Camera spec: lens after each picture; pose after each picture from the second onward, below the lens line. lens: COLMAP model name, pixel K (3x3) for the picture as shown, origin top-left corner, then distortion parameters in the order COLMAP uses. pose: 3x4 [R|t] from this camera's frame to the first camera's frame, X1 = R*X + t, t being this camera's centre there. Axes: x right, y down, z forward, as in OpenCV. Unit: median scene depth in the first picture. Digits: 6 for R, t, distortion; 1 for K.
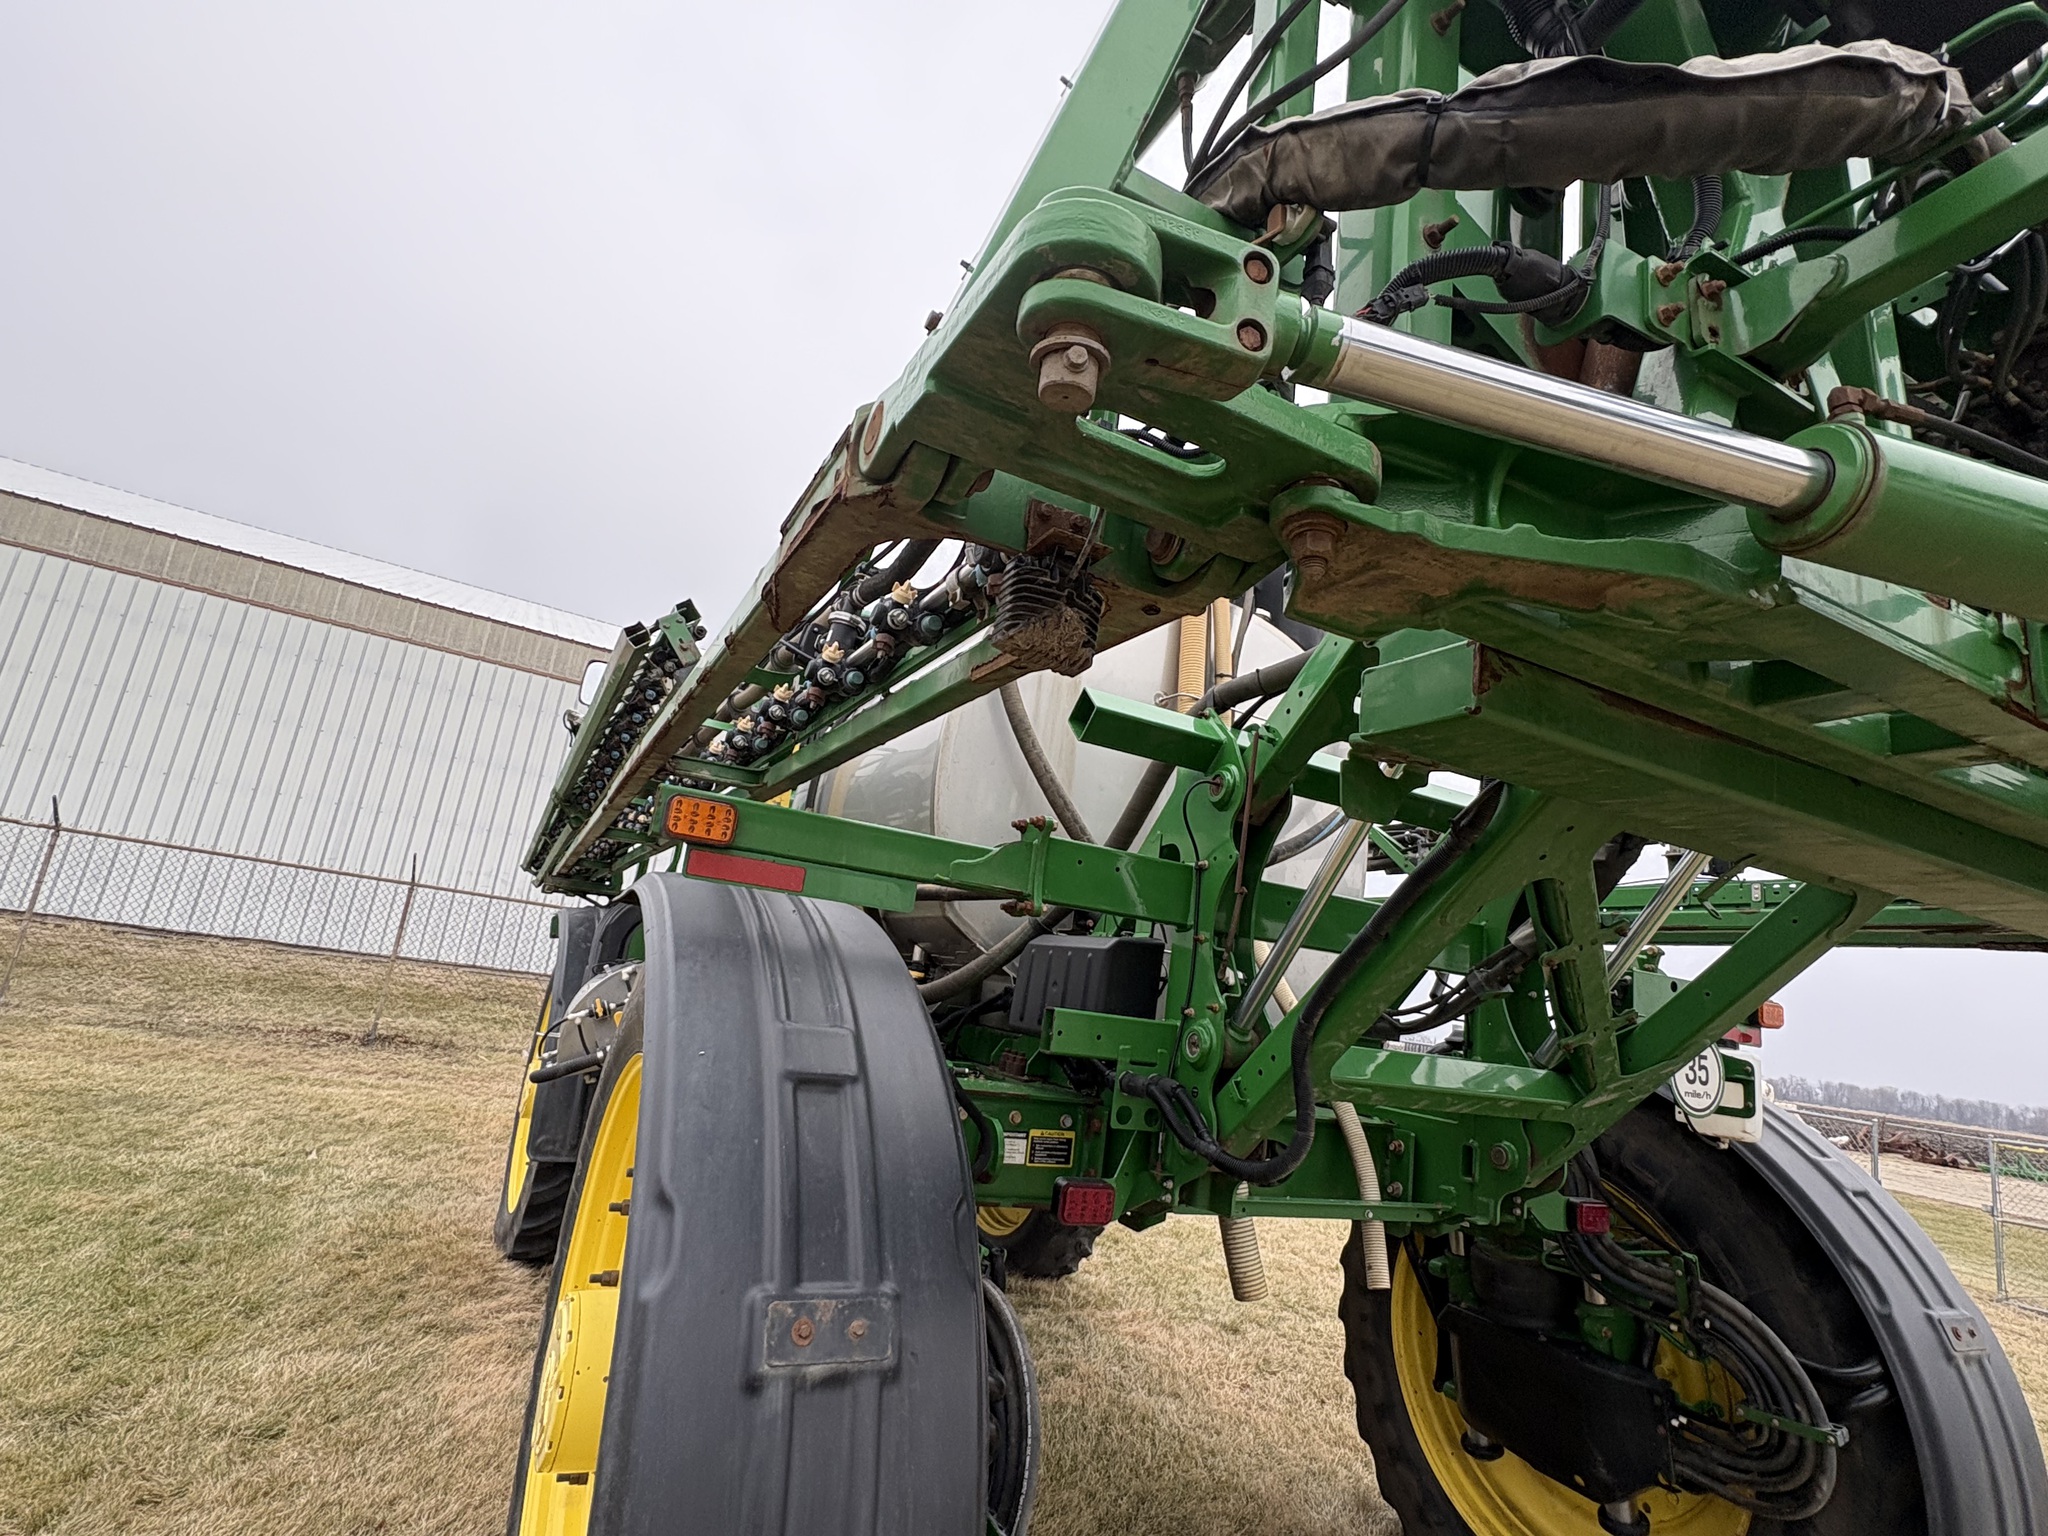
lens RADIAL K [[1020.0, 0, 1028.5], [0, 1020.0, 768.6], [0, 0, 1]] dist [-0.002369, 0.000950]
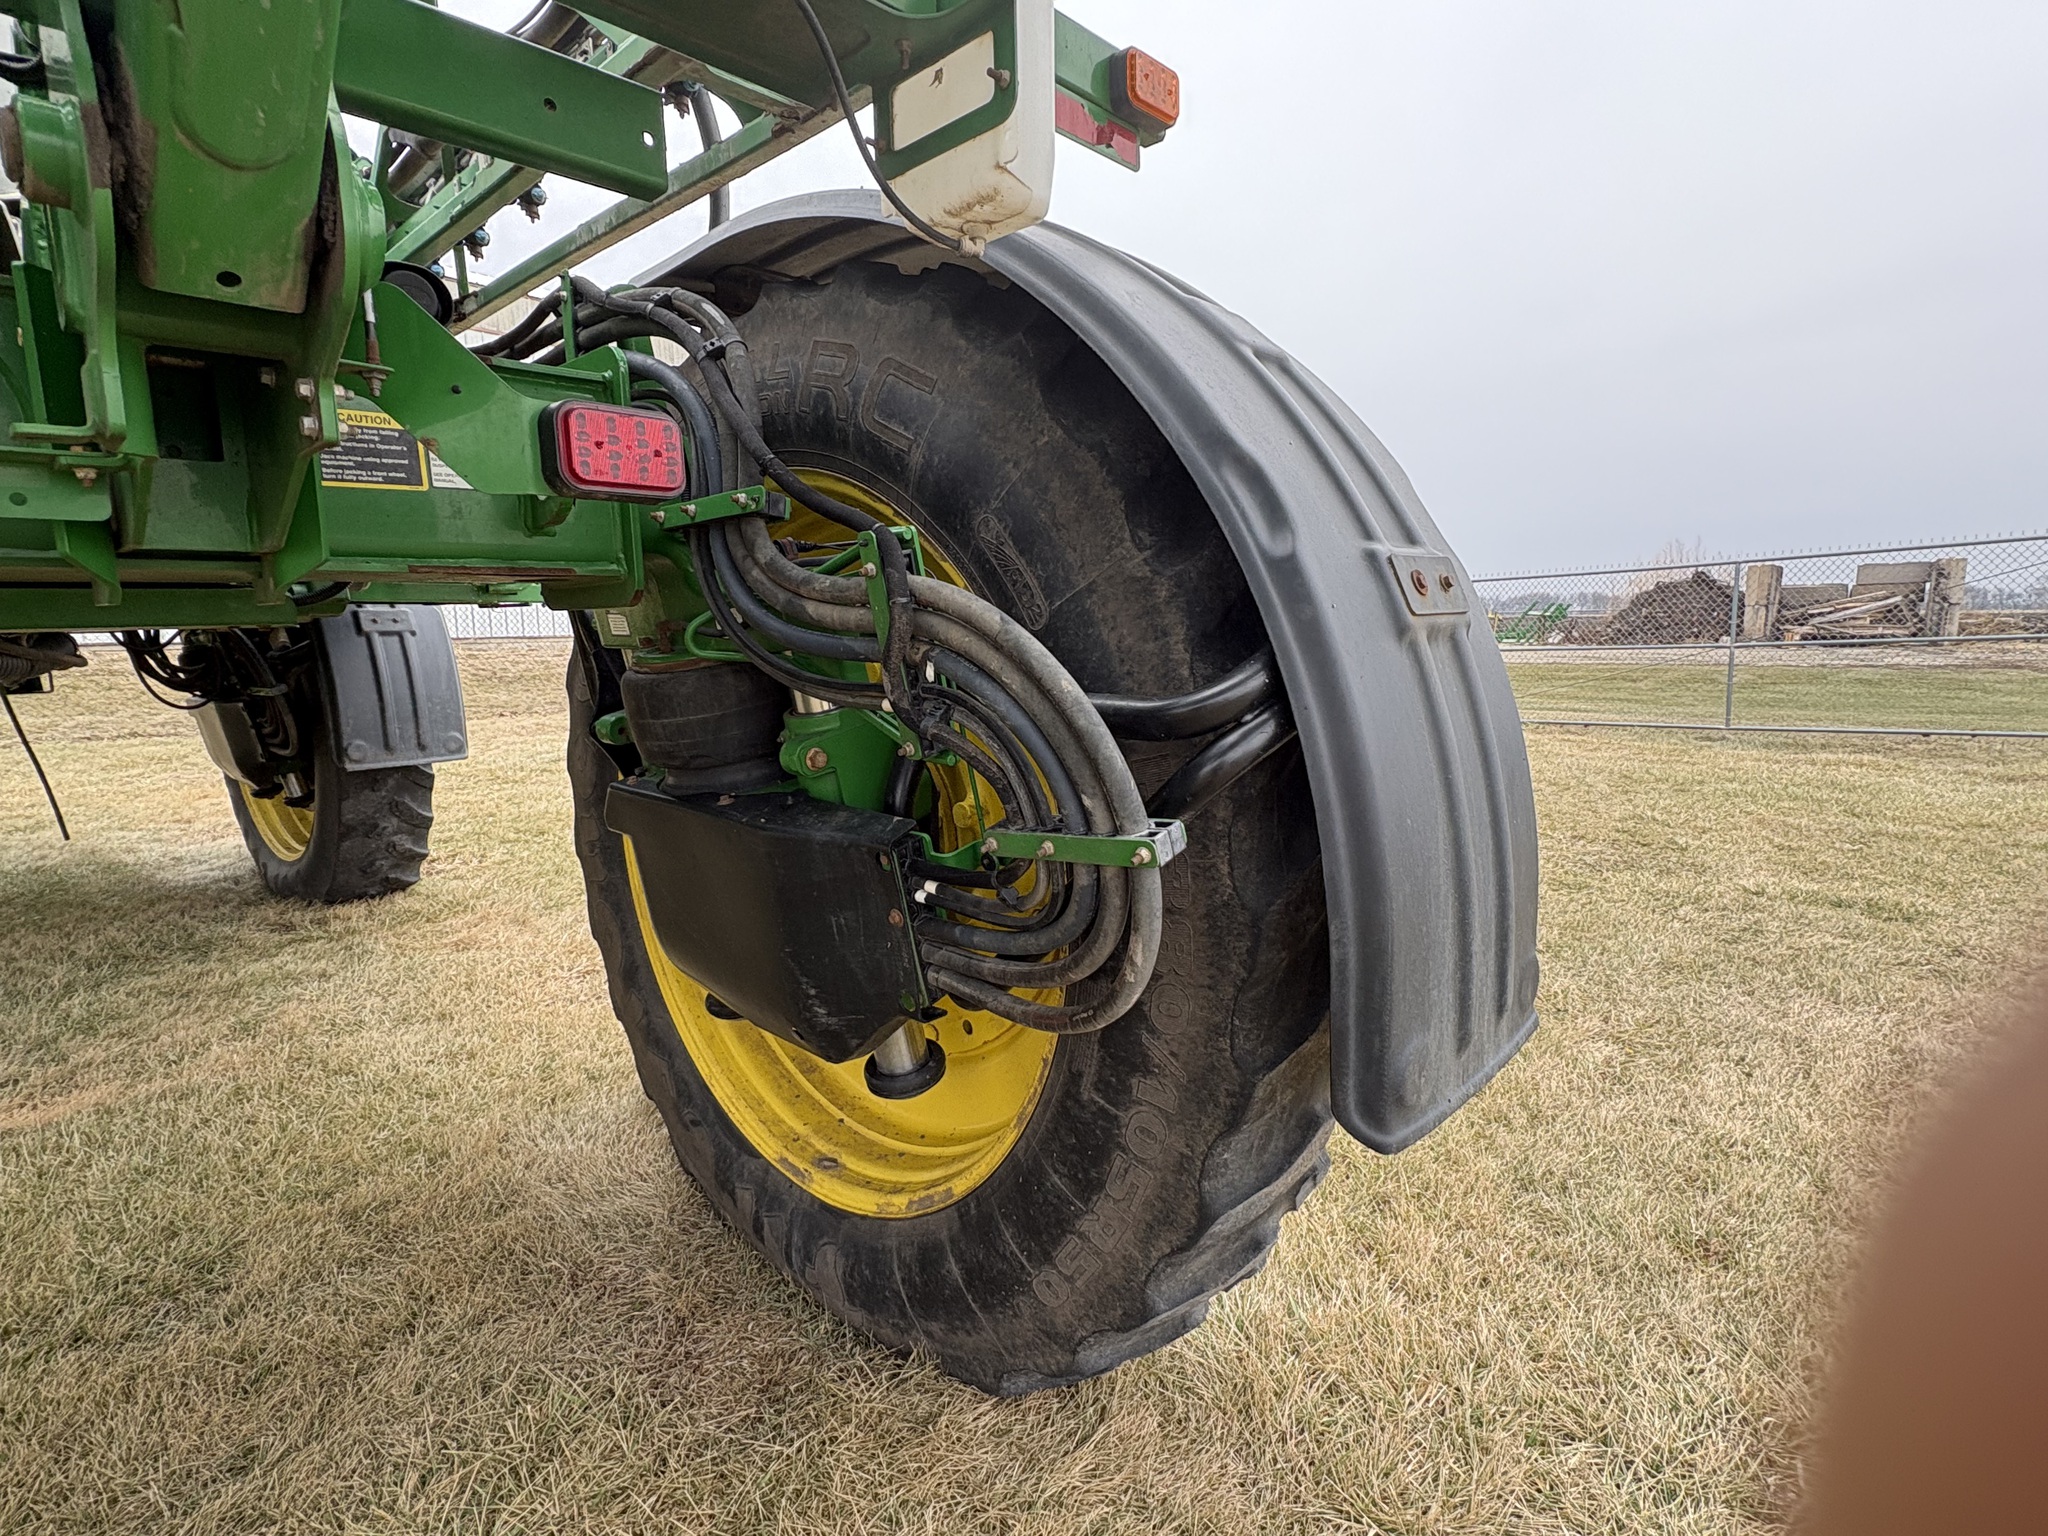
lens RADIAL K [[1020.0, 0, 1028.5], [0, 1020.0, 768.6], [0, 0, 1]] dist [-0.002369, 0.000950]
pose [[0.928775, -0.192757, 0.316577, 0.586996], [0.061185, 0.922147, 0.381970, 0.442579], [-0.365558, -0.335395, 0.868261, 0.638265]]
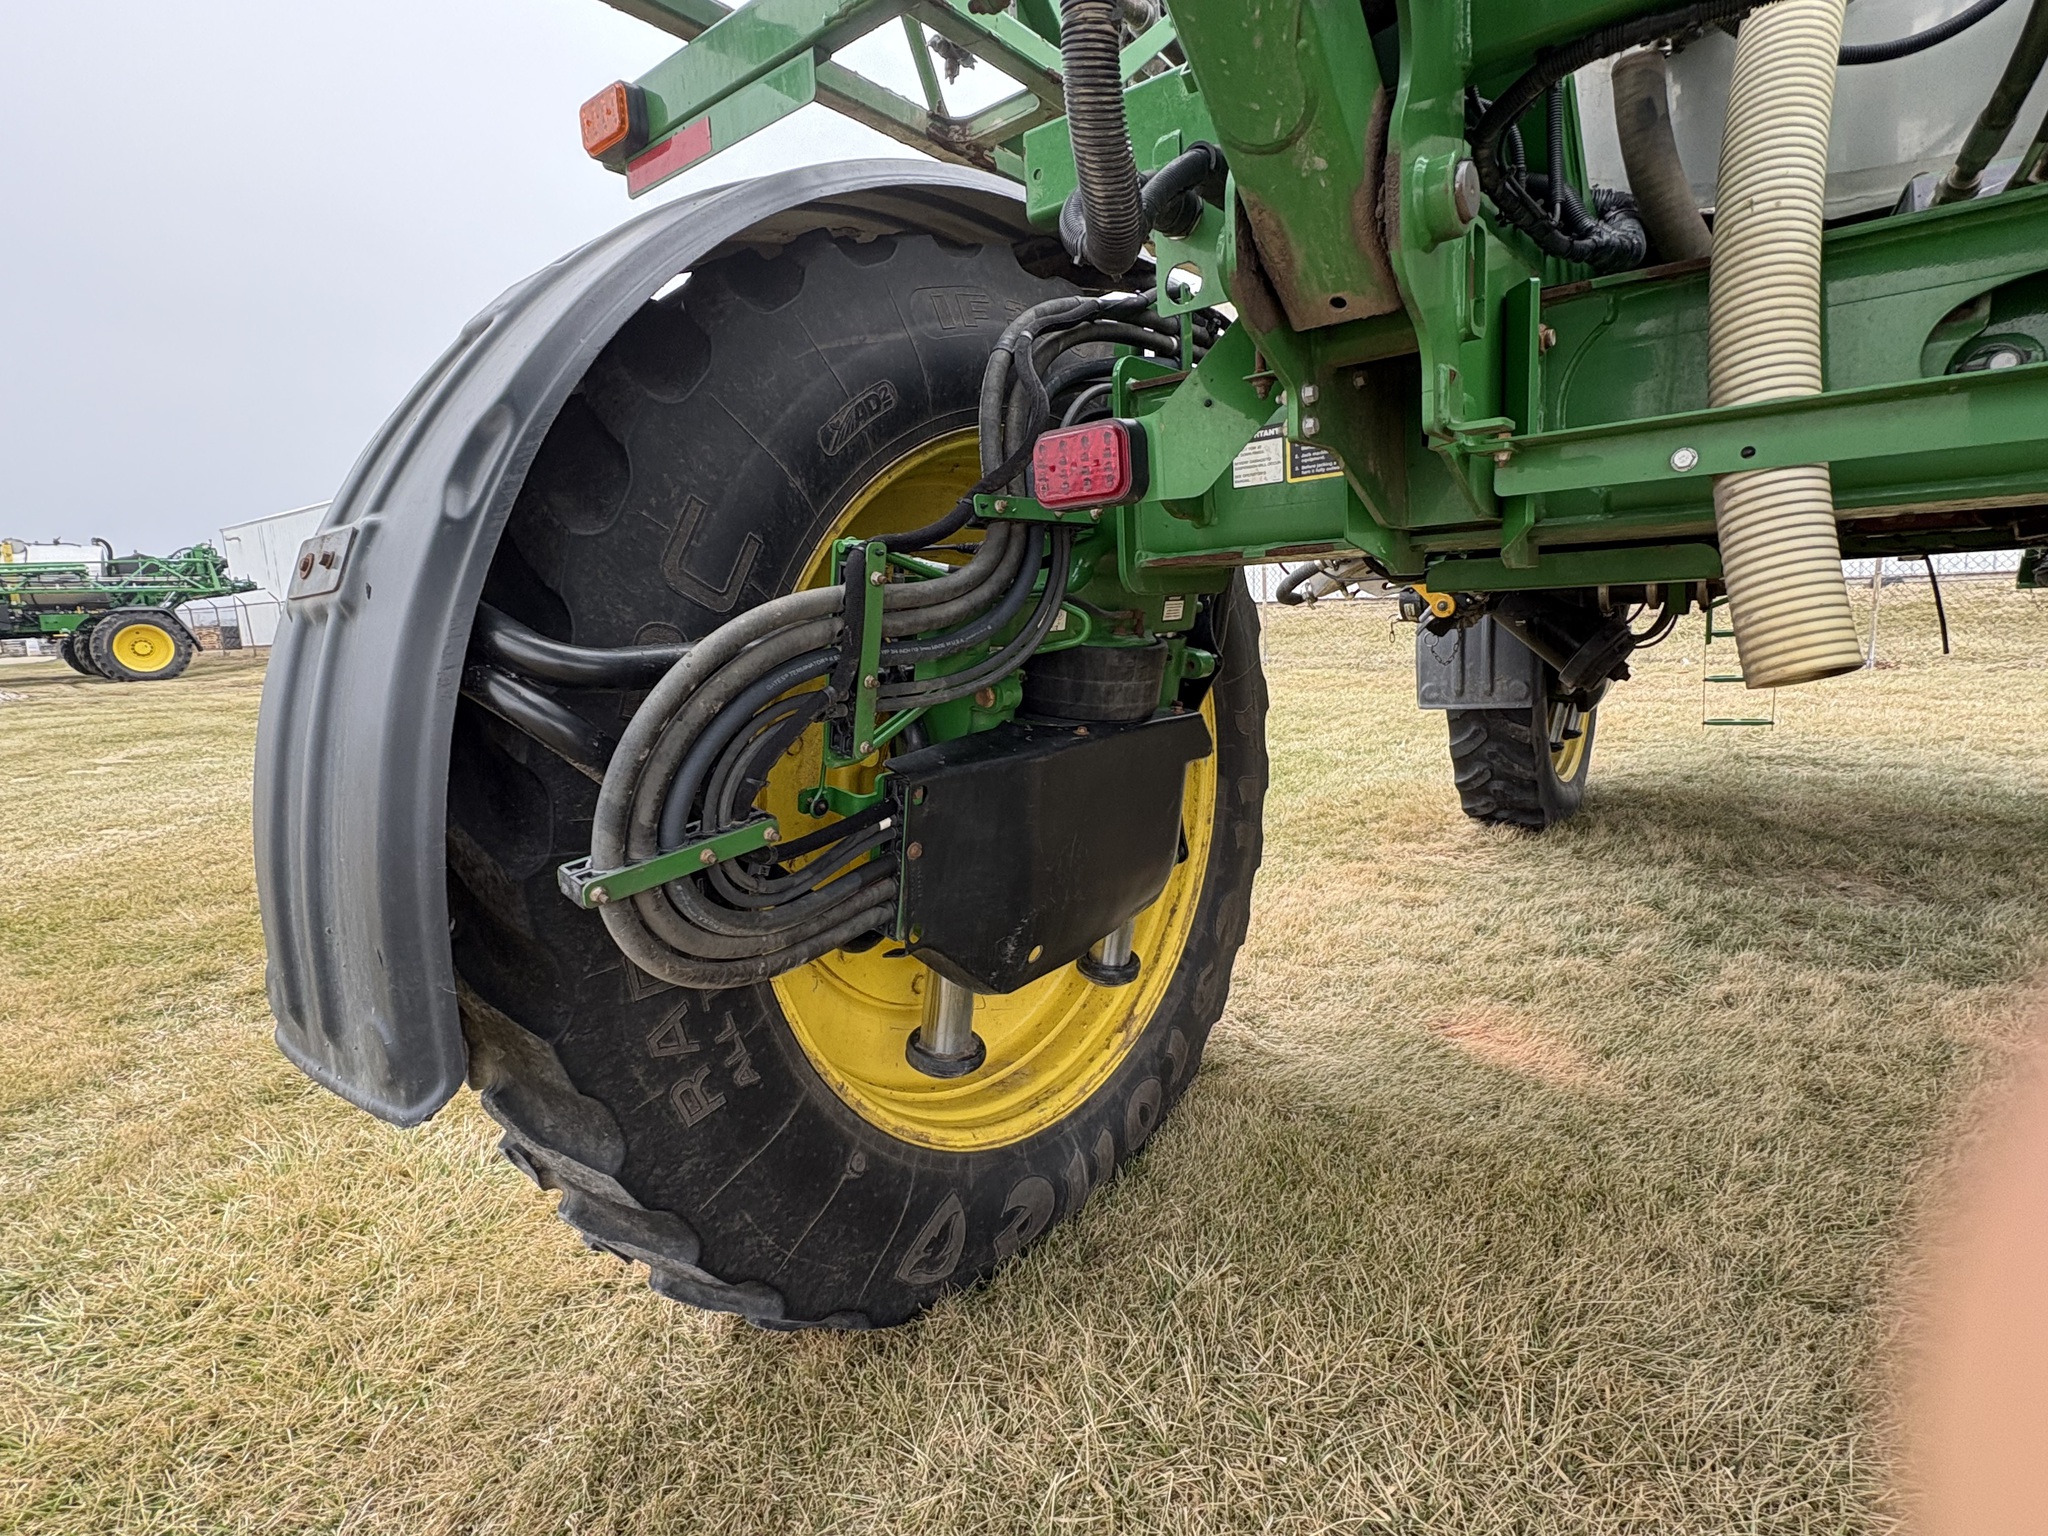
lens RADIAL K [[1021.1, 0, 1037.7], [0, 1021.1, 767.3], [0, 0, 1]] dist [0.001267, 0.000979]
pose [[0.397694, -0.010482, -0.917458, 0.427341], [0.295113, 0.948261, 0.117090, 0.409784], [0.868762, -0.317320, 0.380211, 0.593826]]
